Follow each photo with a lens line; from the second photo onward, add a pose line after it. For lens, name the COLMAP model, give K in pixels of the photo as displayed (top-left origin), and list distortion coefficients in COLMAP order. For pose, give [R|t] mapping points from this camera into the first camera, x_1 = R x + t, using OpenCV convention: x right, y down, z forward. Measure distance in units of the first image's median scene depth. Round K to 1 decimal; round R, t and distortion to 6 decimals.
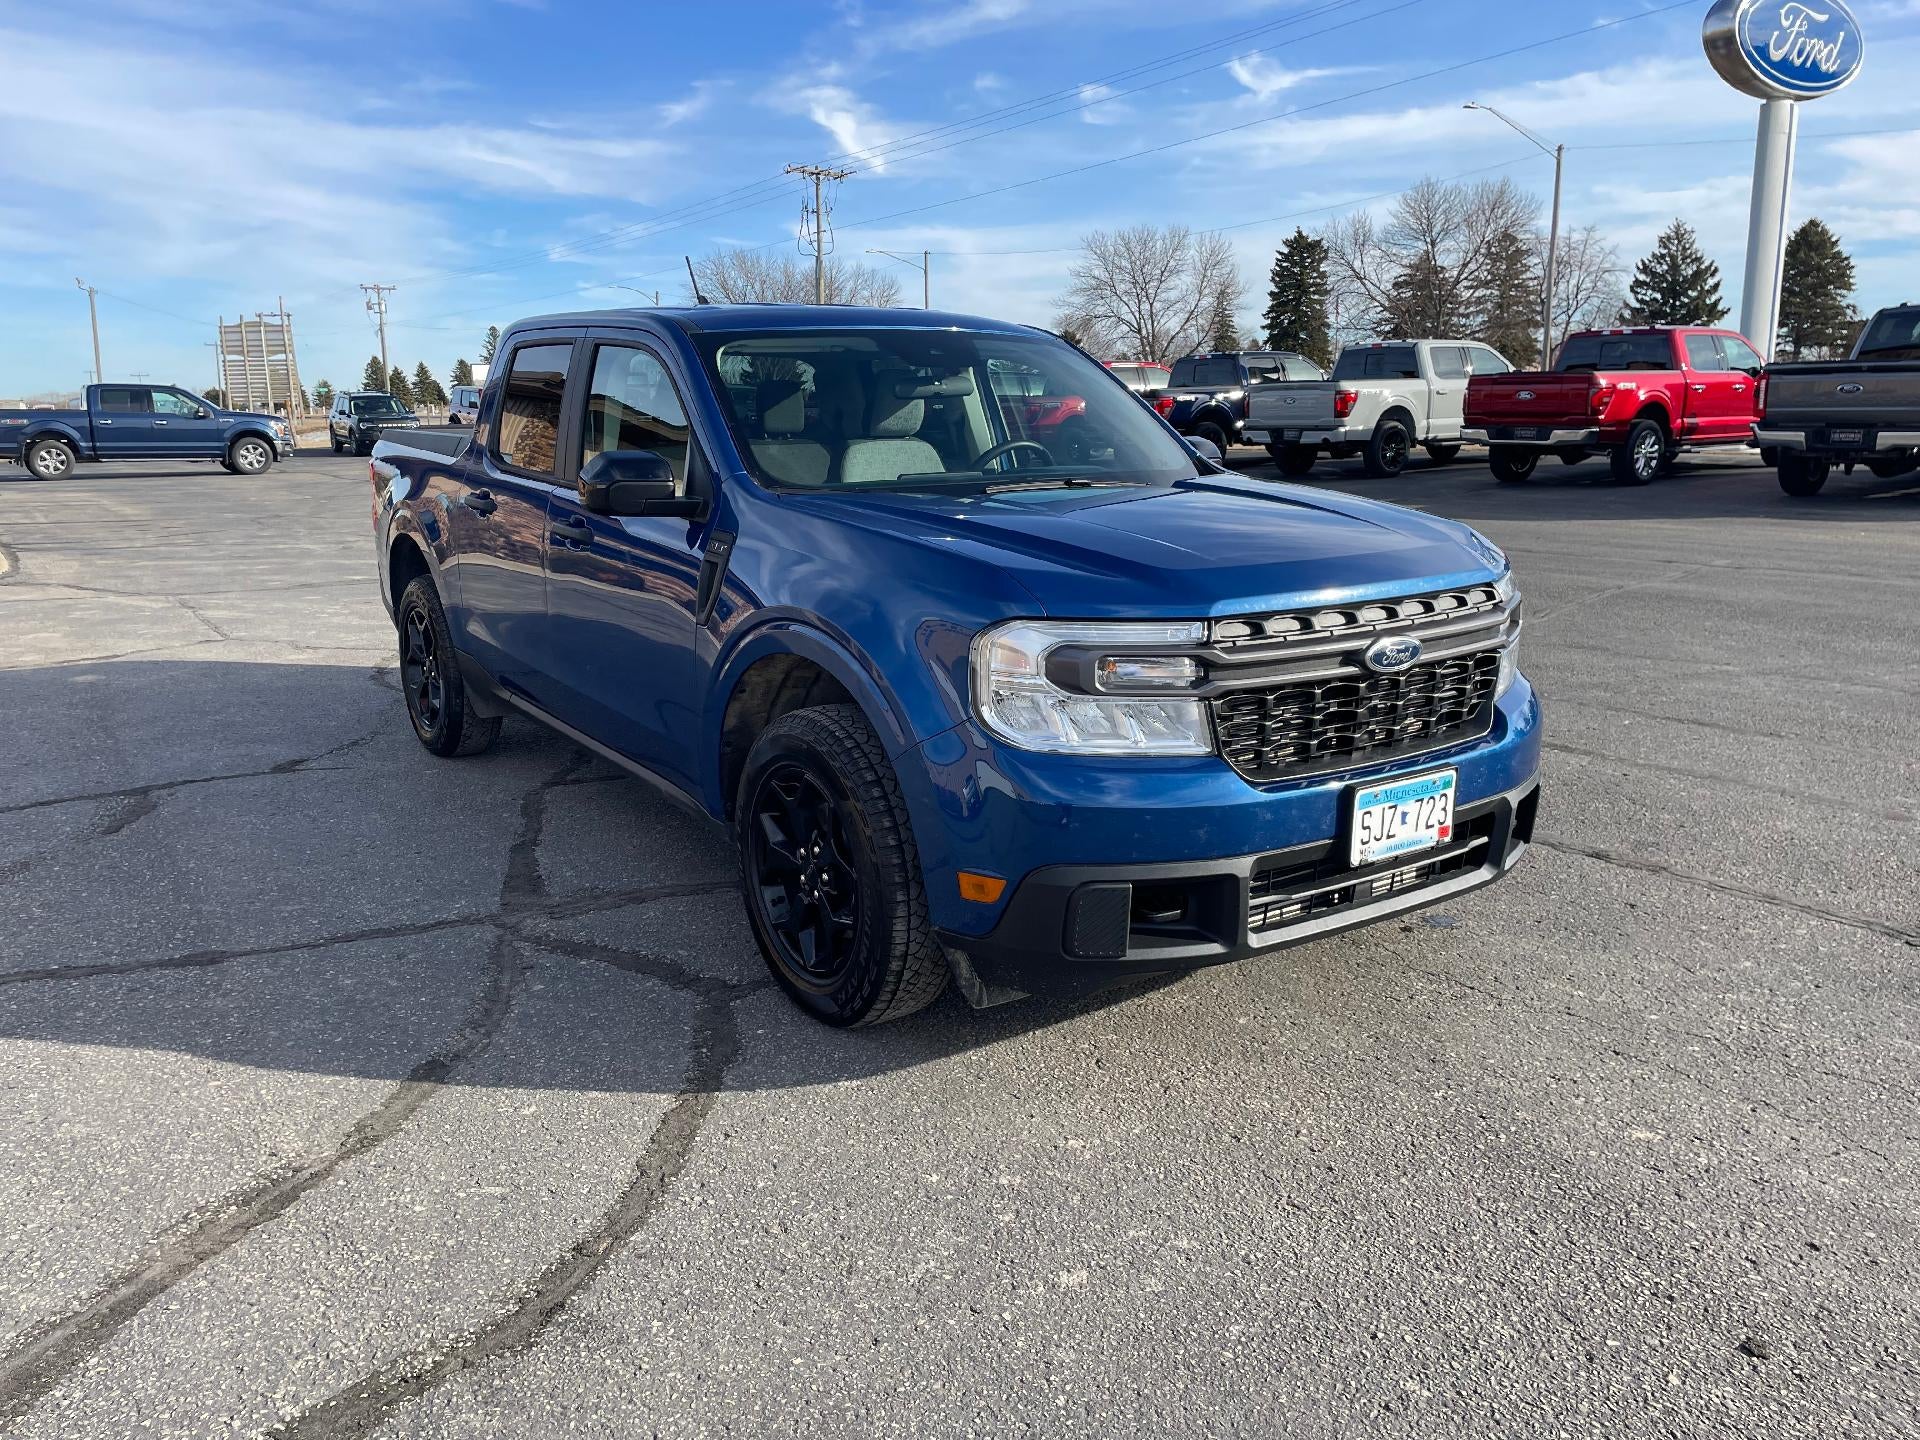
lens RADIAL K [[1451.8, 0, 963.3], [0, 1451.8, 700.7], [0, 0, 1]] dist [0.048713, -0.043806]
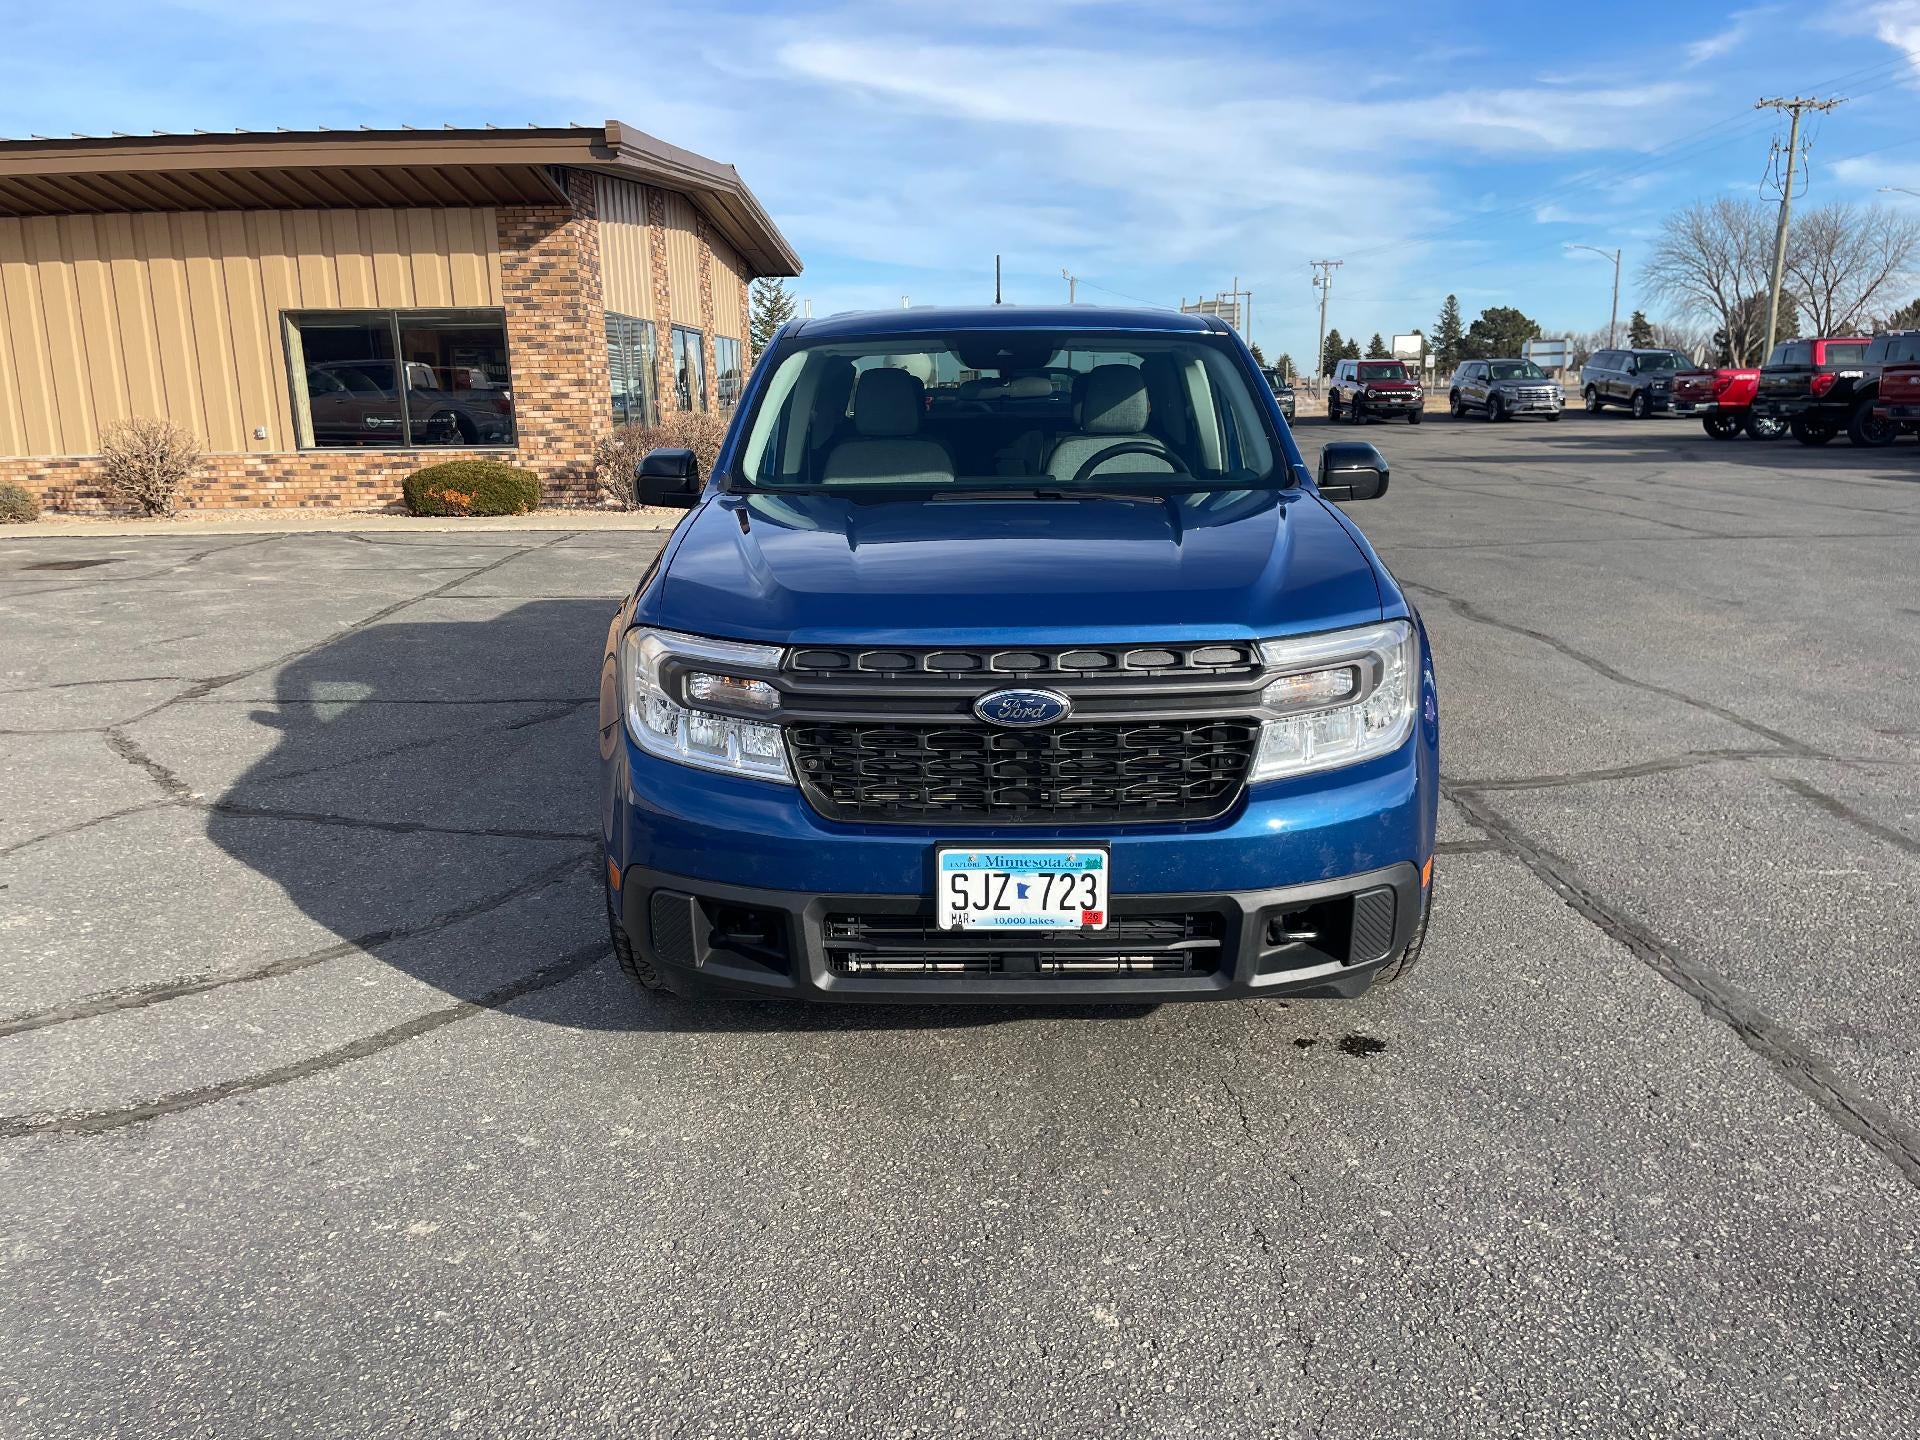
lens RADIAL K [[1465.5, 0, 986.1], [0, 1465.5, 685.2], [0, 0, 1]] dist [0.073097, -0.092274]
pose [[0.818105, 0.118539, -0.562719, 0.561398], [-0.114176, 0.992526, 0.043086, -0.058786], [0.563620, 0.029000, 0.825525, 0.173537]]
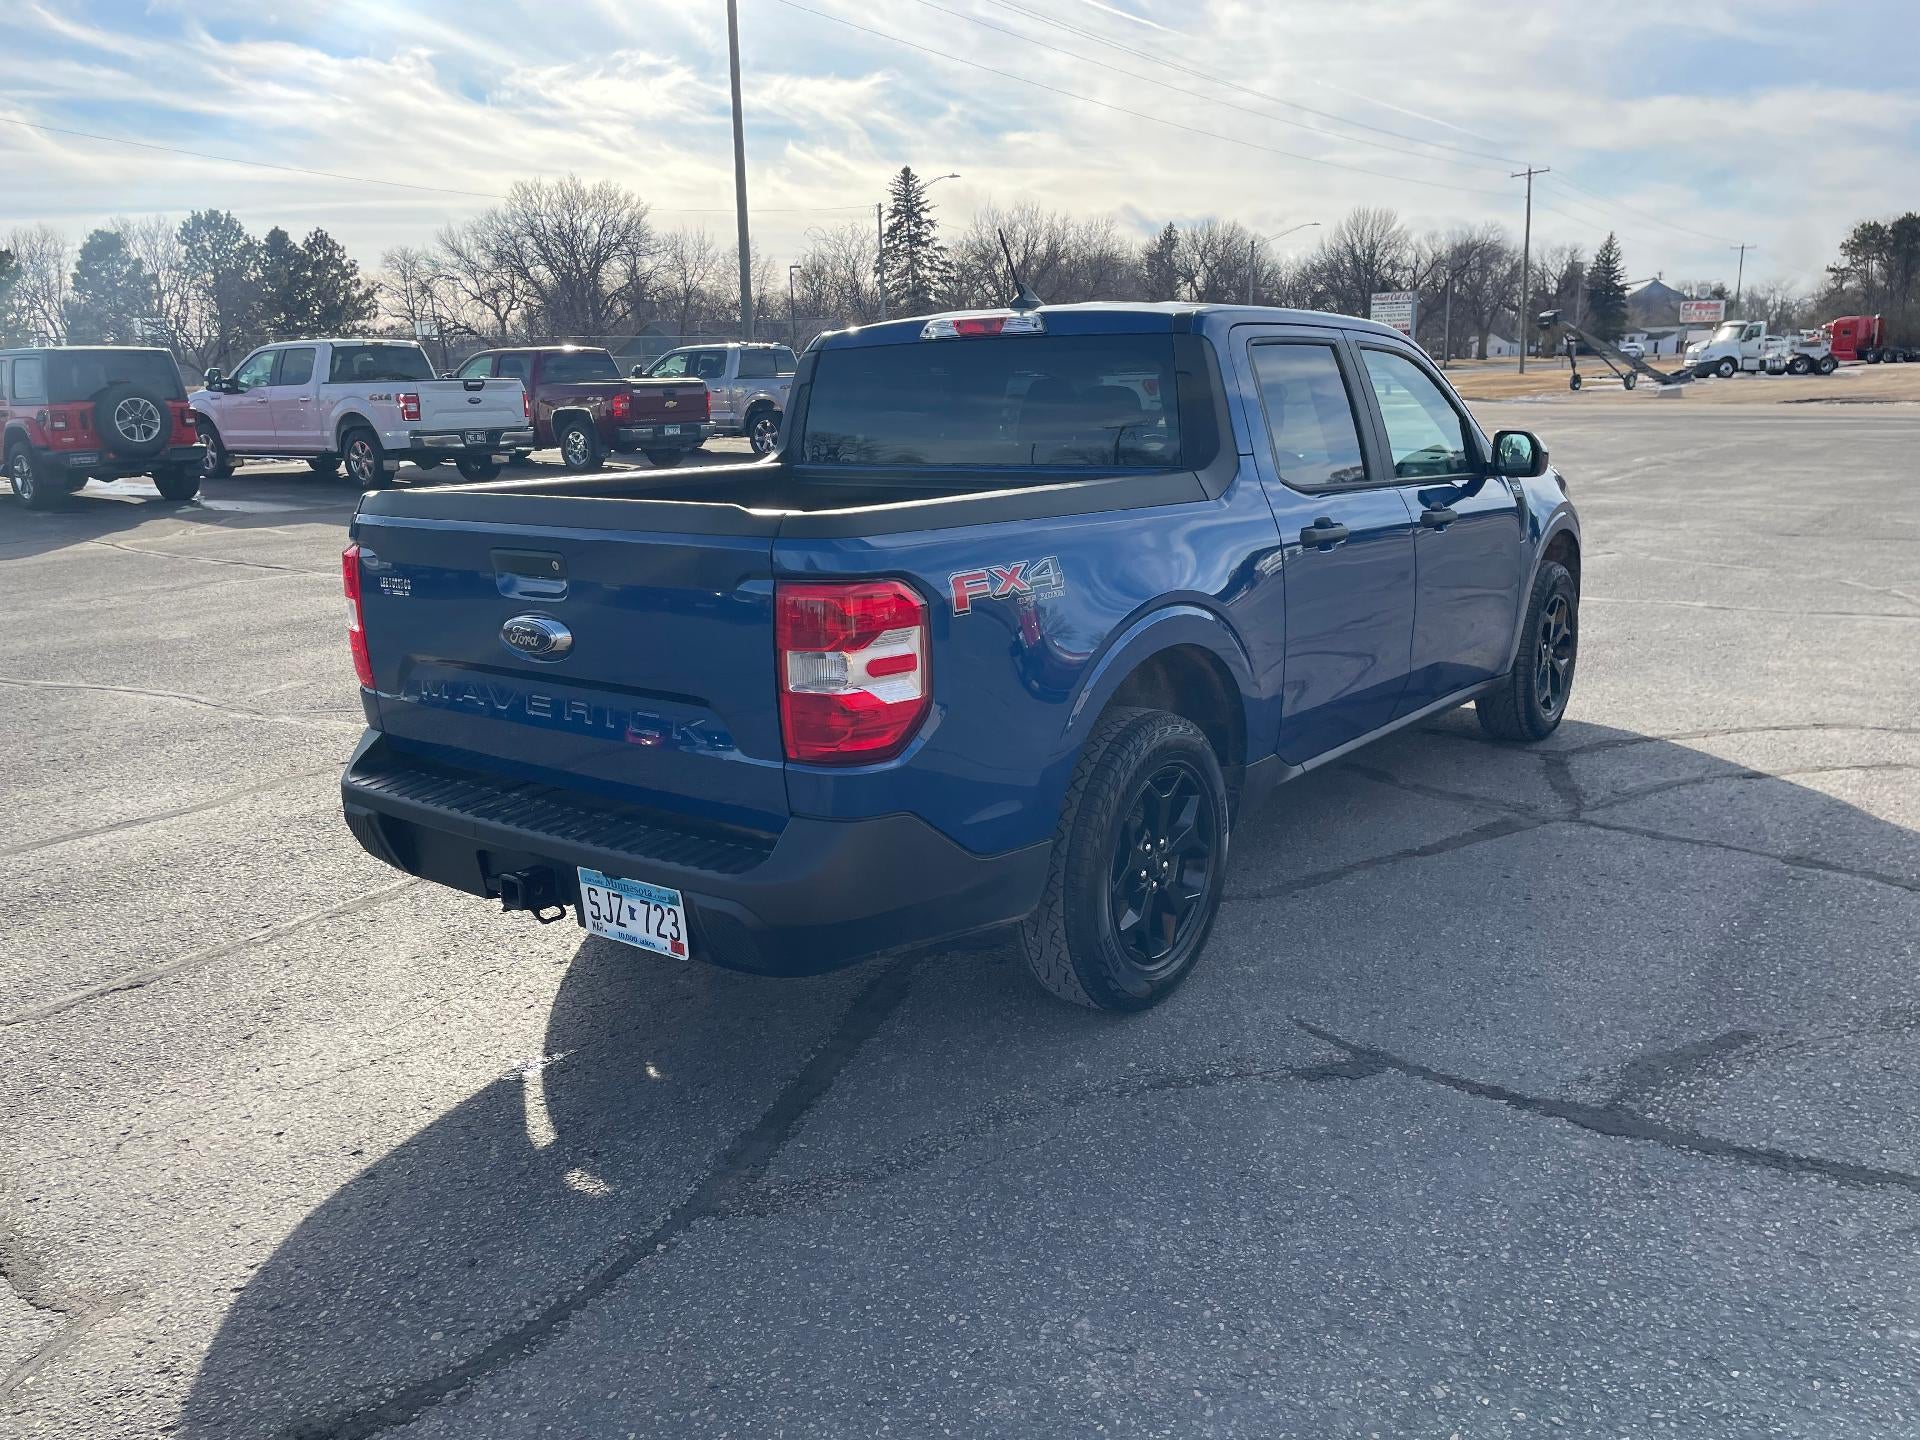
lens RADIAL K [[1435.2, 0, 960.0], [0, 1435.2, 720.0], [0, 0, 1]] dist [0.088384, -0.115597]
pose [[-0.308251, -0.199421, 0.930168, -1.219734], [0.222590, 0.935519, 0.274333, -0.358347], [-0.924897, 0.291610, -0.243985, 1.665845]]
